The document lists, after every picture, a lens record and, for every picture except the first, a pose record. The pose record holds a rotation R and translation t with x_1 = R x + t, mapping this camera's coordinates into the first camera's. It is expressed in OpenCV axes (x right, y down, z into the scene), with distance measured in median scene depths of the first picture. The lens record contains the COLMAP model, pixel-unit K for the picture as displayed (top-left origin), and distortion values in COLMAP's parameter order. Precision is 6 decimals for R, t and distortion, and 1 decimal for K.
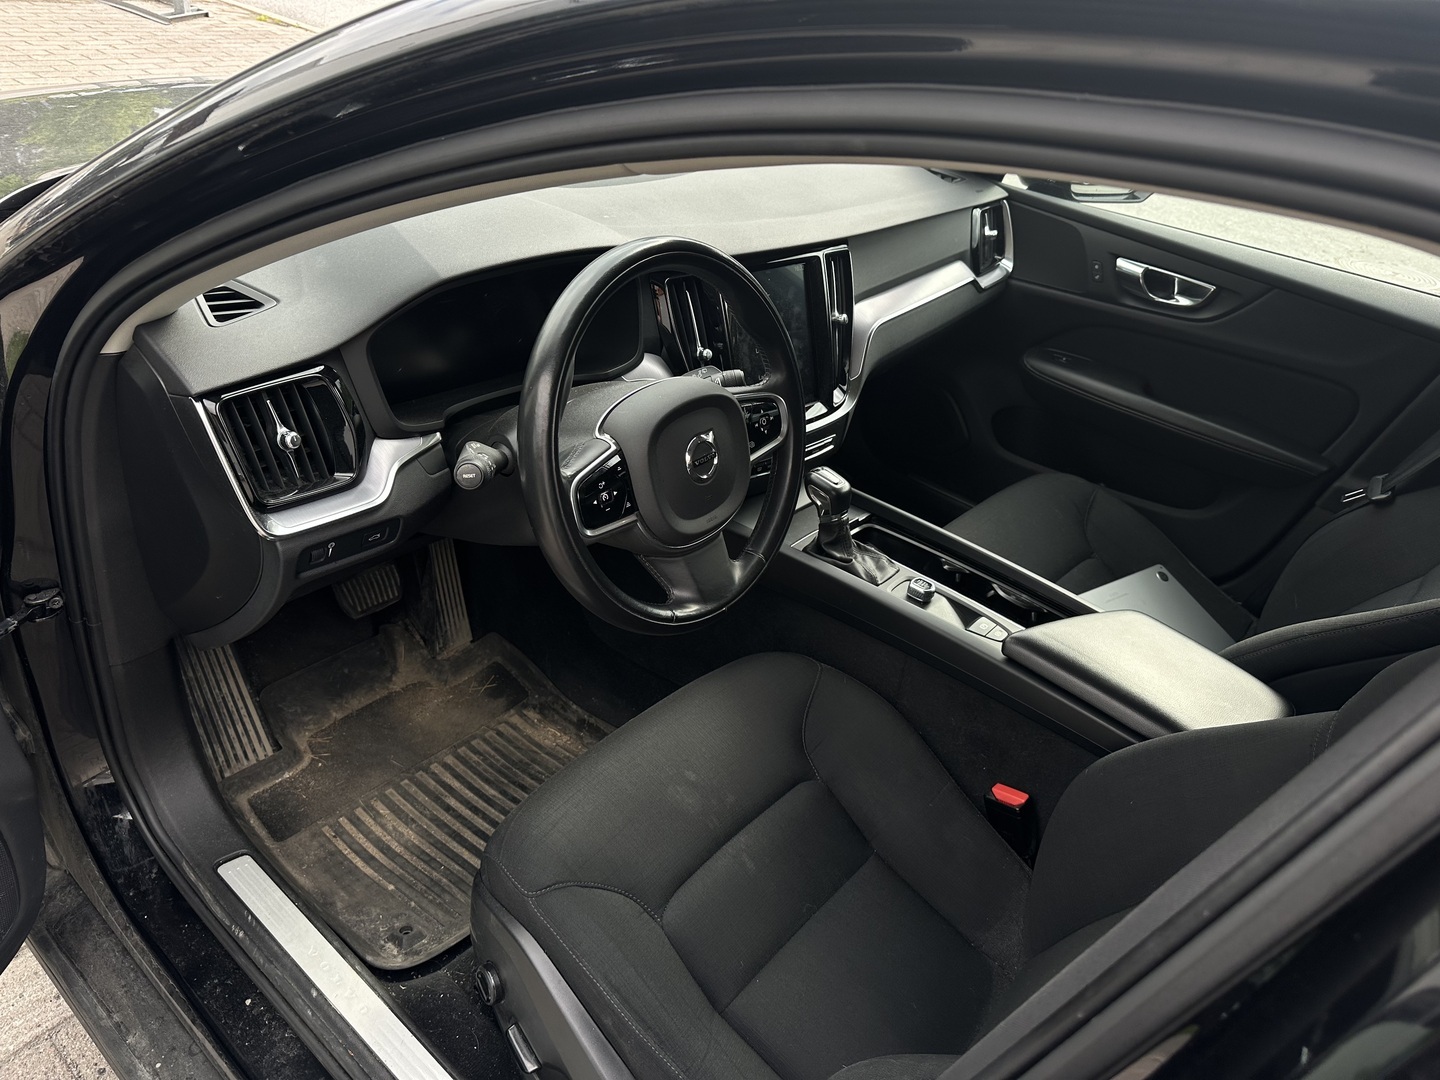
lens RADIAL K [[1020.9, 0, 720.4], [0, 1020.9, 542.2], [0, 0, 1]] dist [-0.008446, -0.012148]
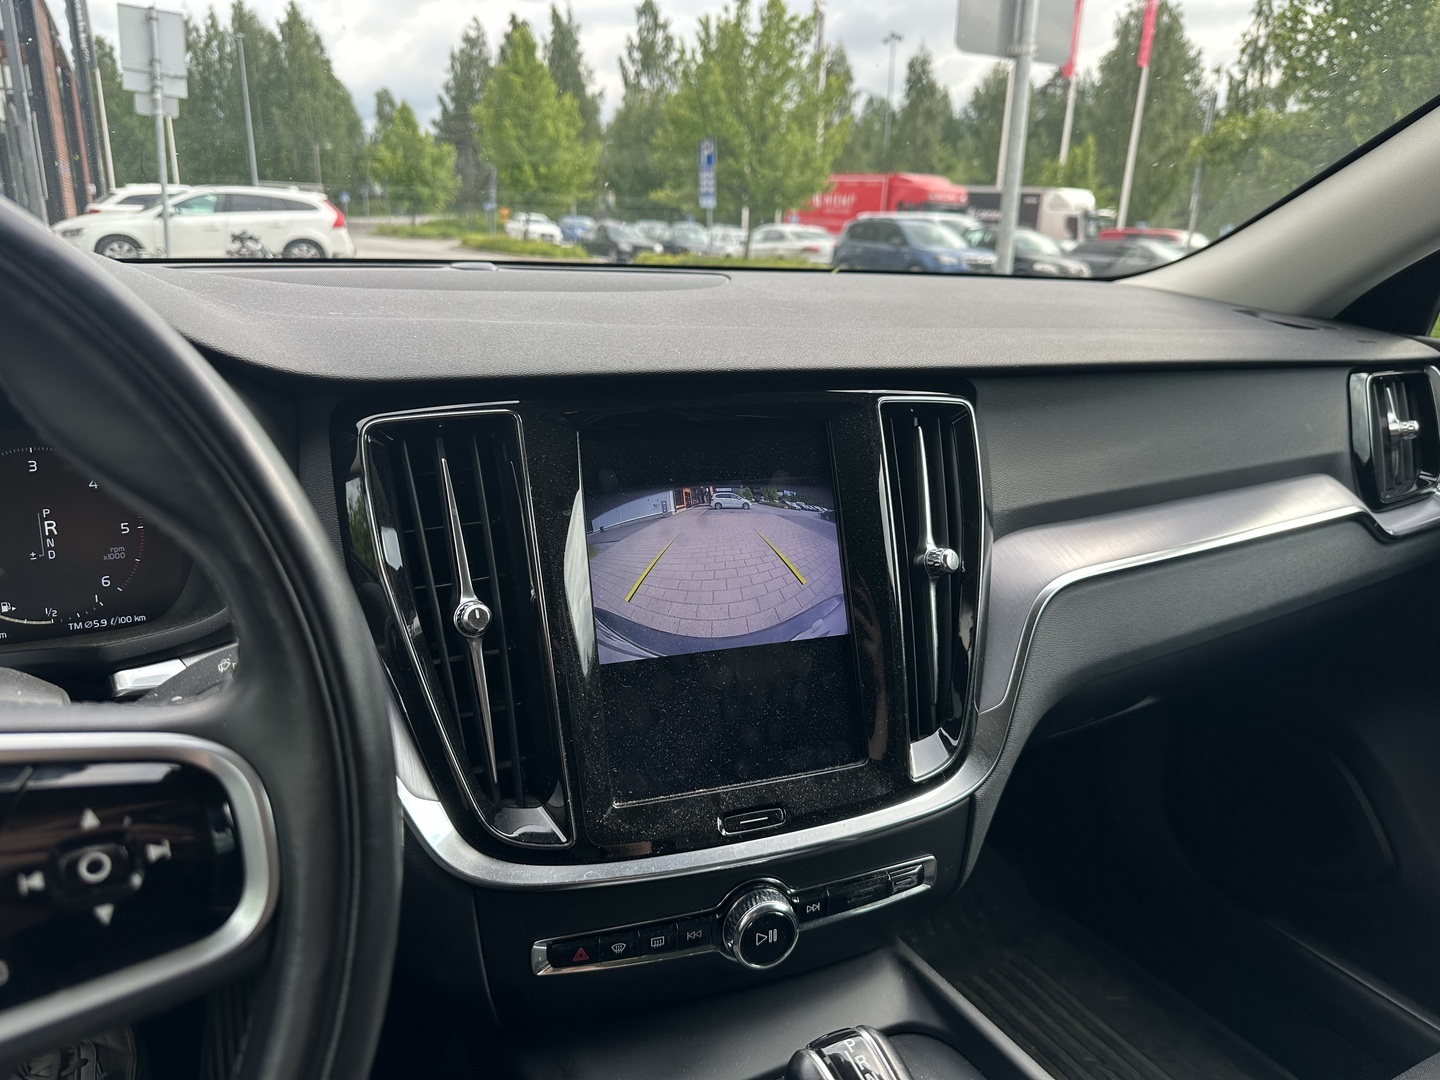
lens RADIAL K [[1020.9, 0, 704.0], [0, 1020.9, 540.0], [0, 0, 1]] dist [-0.008446, -0.012148]
pose [[0.922254, -0.000350, -0.386584, 0.152917], [-0.119126, 0.951080, -0.285053, -0.084235], [0.367772, 0.308943, 0.877096, 0.501675]]
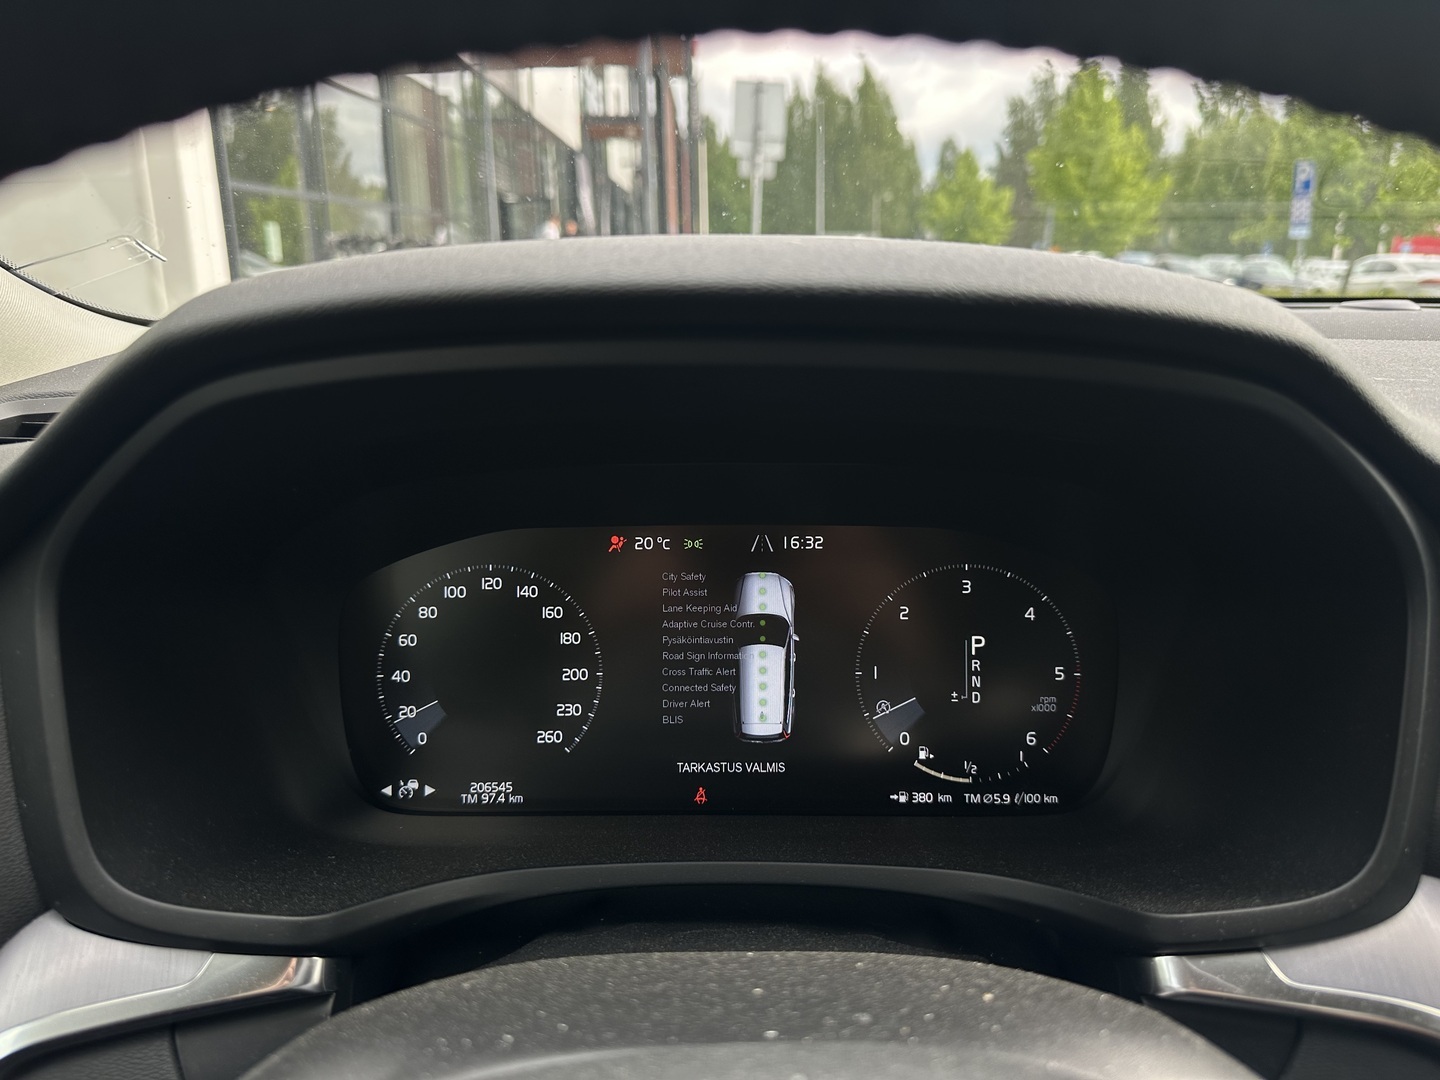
lens RADIAL K [[1020.9, 0, 716.6], [0, 1020.9, 530.0], [0, 0, 1]] dist [-0.008446, -0.012148]
pose [[0.640139, 0.046846, -0.766830, -0.023128], [-0.332827, 0.916520, -0.221848, -0.112374], [0.692422, 0.397235, 0.602292, 0.522415]]
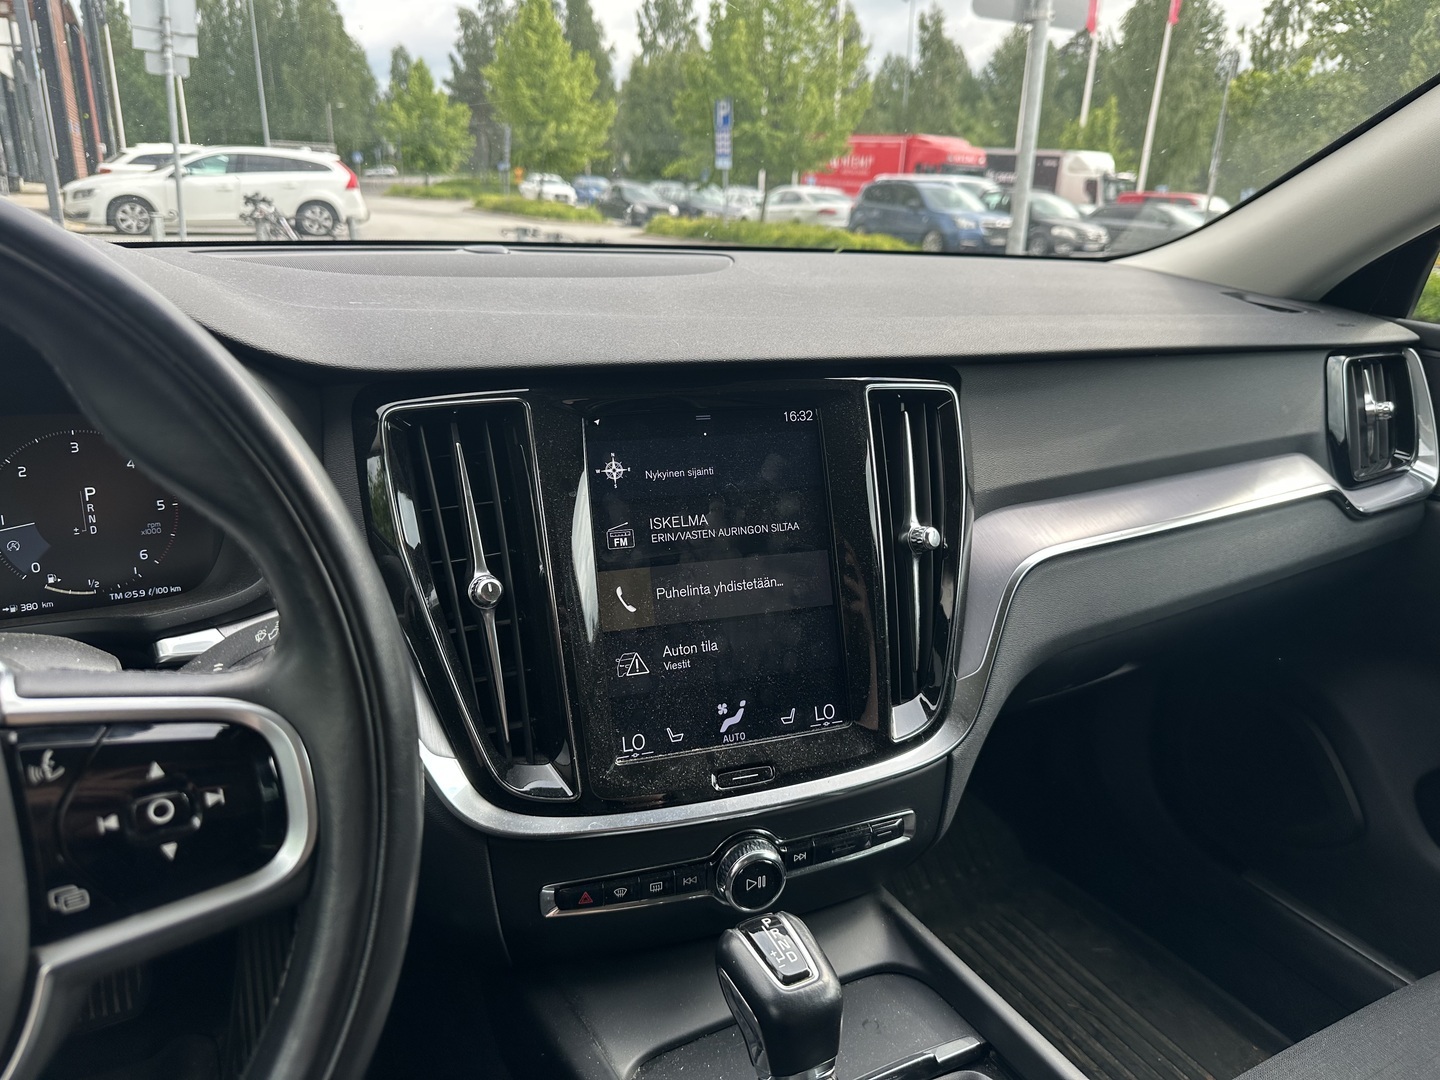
lens RADIAL K [[1020.9, 0, 718.5], [0, 1020.9, 540.6], [0, 0, 1]] dist [-0.008446, -0.012148]
pose [[0.921855, 0.016892, -0.387167, 0.167280], [-0.122862, 0.960251, -0.250643, -0.082980], [0.367544, 0.278625, 0.887288, 0.482423]]
